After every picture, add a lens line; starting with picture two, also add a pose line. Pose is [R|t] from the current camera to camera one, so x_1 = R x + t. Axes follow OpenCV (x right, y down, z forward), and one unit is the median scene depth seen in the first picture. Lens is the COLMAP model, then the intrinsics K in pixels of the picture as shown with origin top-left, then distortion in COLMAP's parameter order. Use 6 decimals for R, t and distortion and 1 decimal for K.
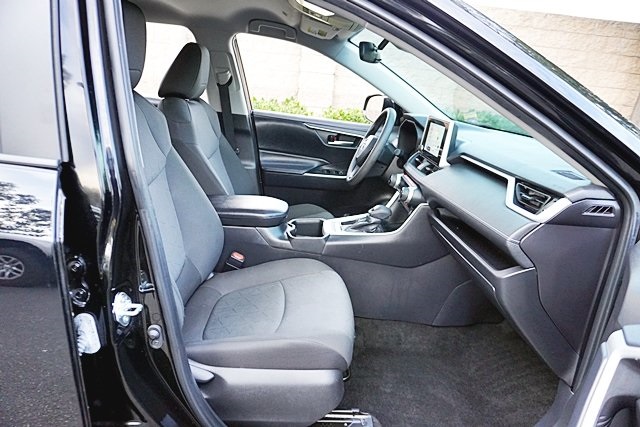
lens RADIAL K [[428.9, 0, 321.8], [0, 428.9, 215.8], [0, 0, 1]] dist [-0.039232, 0.025511]
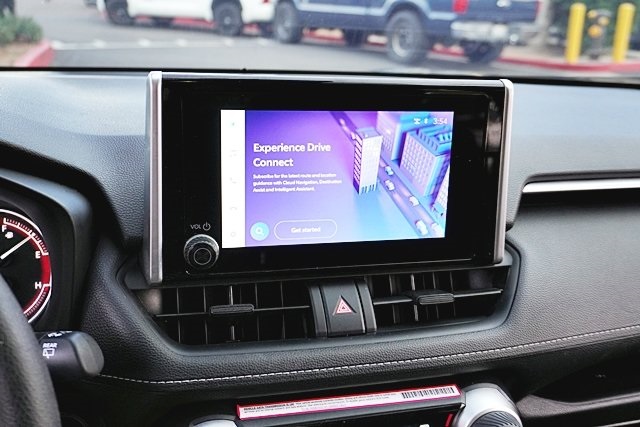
lens RADIAL K [[641.6, 0, 320.6], [0, 641.6, 209.9], [0, 0, 1]] dist [0.009267, 0.000000]
pose [[-0.230254, -0.405016, 0.884842, -0.028326], [0.216745, 0.865088, 0.452376, -0.312453], [-0.948686, 0.295946, -0.111405, 1.041502]]
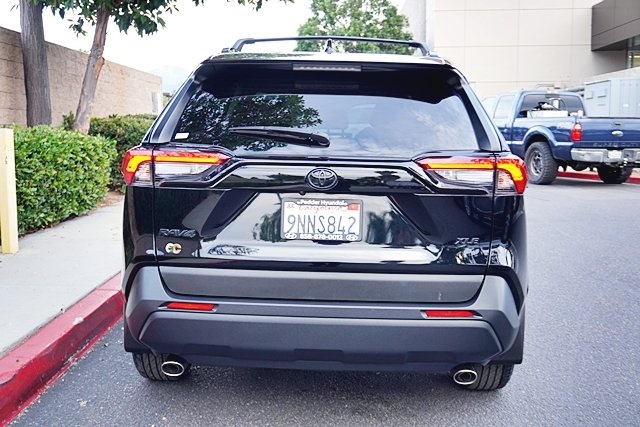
lens RADIAL K [[729.1, 0, 318.4], [0, 729.1, 215.6], [0, 0, 1]] dist [0.021216, 0.000000]
pose [[0.064293, -0.205171, 0.976612, -3.425494], [0.277193, 0.943797, 0.180029, -0.502190], [-0.958661, 0.259136, 0.117551, 0.709741]]
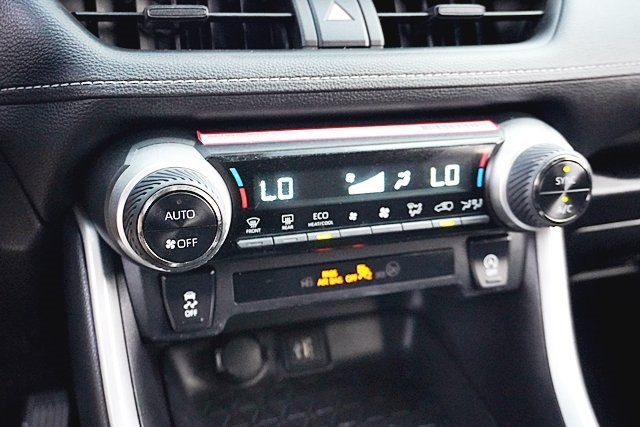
lens RADIAL K [[692.7, 0, 323.9], [0, 692.7, 232.1], [0, 0, 1]] dist [-0.002497, 0.000000]
pose [[-0.300296, -0.467462, 0.831446, -0.011771], [0.219322, 0.814482, 0.537138, -0.191975], [-0.928289, 0.343655, -0.142061, 1.077980]]
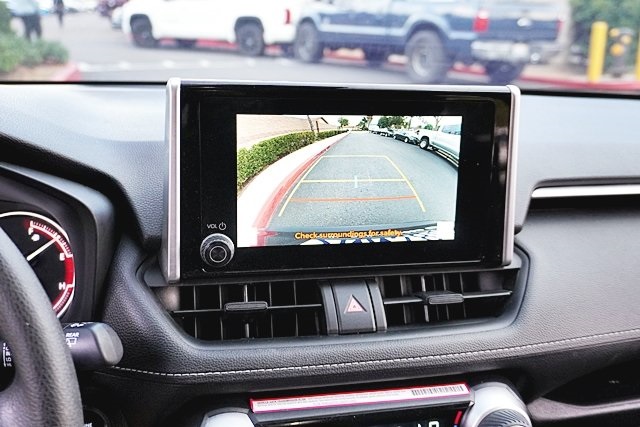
lens RADIAL K [[641.6, 0, 321.0], [0, 641.6, 209.5], [0, 0, 1]] dist [0.009267, 0.000000]
pose [[-0.200836, -0.377437, 0.903994, -0.043259], [0.229664, 0.878938, 0.417999, -0.308234], [-0.952323, 0.291564, -0.089839, 1.040874]]
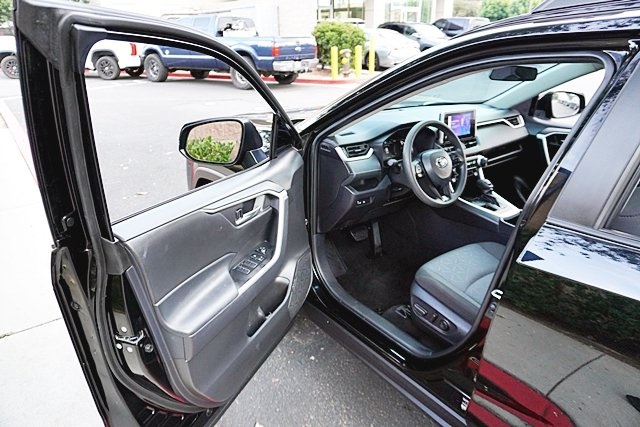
lens RADIAL K [[428.9, 0, 320.8], [0, 428.9, 213.8], [0, 0, 1]] dist [-0.039232, 0.025511]
pose [[-0.592484, -0.390552, 0.704579, -0.567835], [0.178289, 0.789361, 0.587471, -0.852615], [-0.785605, 0.473686, -0.398053, 2.039868]]
